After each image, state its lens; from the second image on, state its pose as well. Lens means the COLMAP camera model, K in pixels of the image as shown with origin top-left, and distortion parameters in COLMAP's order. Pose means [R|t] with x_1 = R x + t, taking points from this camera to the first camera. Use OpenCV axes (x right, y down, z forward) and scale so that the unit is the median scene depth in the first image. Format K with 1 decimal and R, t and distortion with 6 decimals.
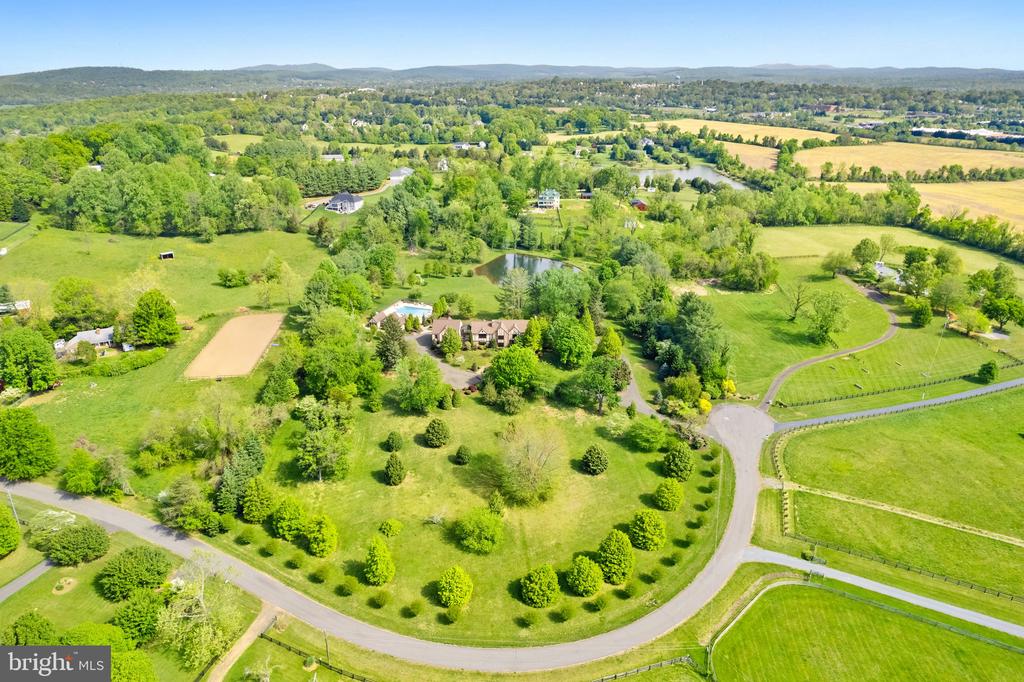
lens RADIAL K [[649.7, 0, 512.0], [0, 649.7, 341.0], [0, 0, 1]] dist [-0.085022, 0.075299]
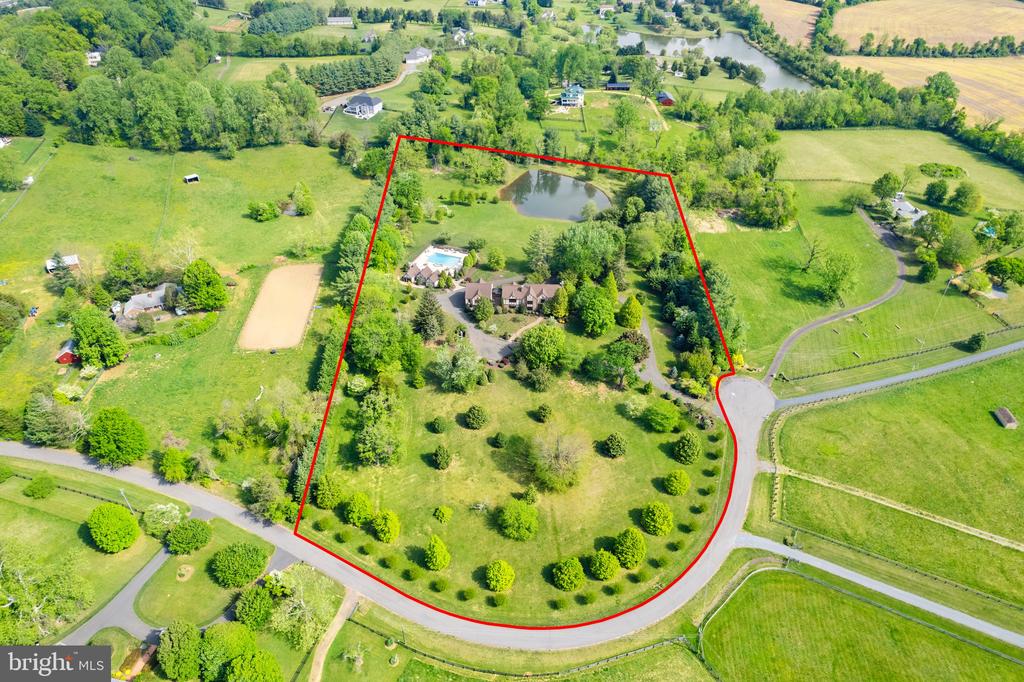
lens RADIAL K [[650.3, 0, 529.6], [0, 650.3, 344.2], [0, 0, 1]] dist [-0.085884, 0.081499]
pose [[0.999974, 0.005311, 0.004893, -0.024561], [-0.006316, 0.971721, 0.236048, -0.211054], [-0.003501, -0.236073, 0.971729, -0.062749]]
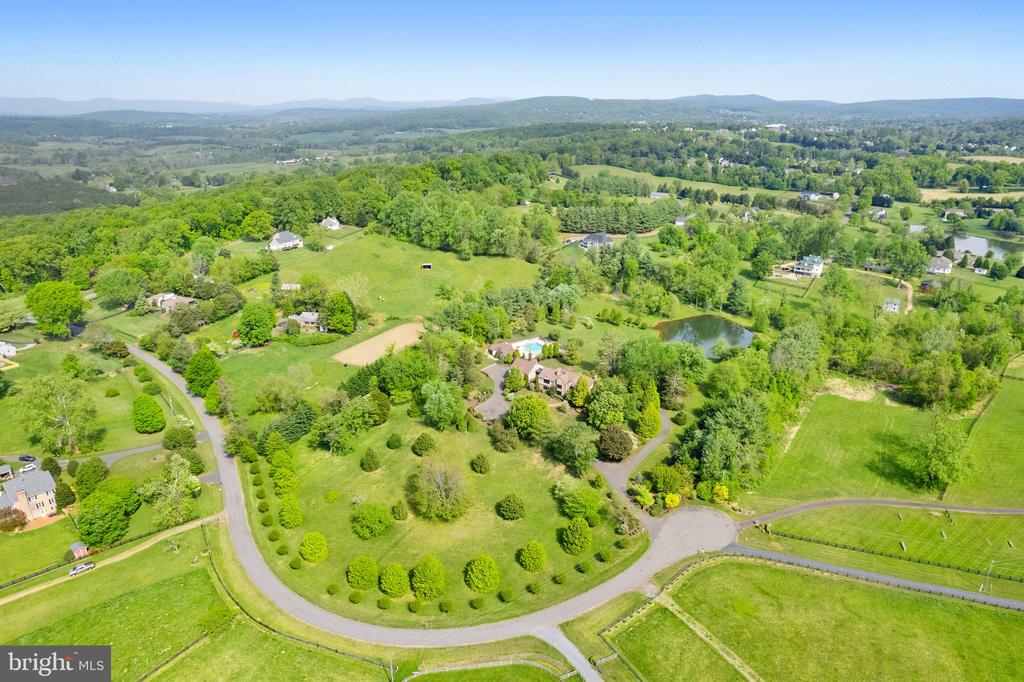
lens RADIAL K [[649.7, 0, 512.0], [0, 649.7, 341.0], [0, 0, 1]] dist [-0.085022, 0.075299]
pose [[0.824894, 0.200264, -0.528625, 0.529833], [-0.223443, 0.974501, 0.020506, -0.093757], [0.519252, 0.101202, 0.848608, 0.025565]]
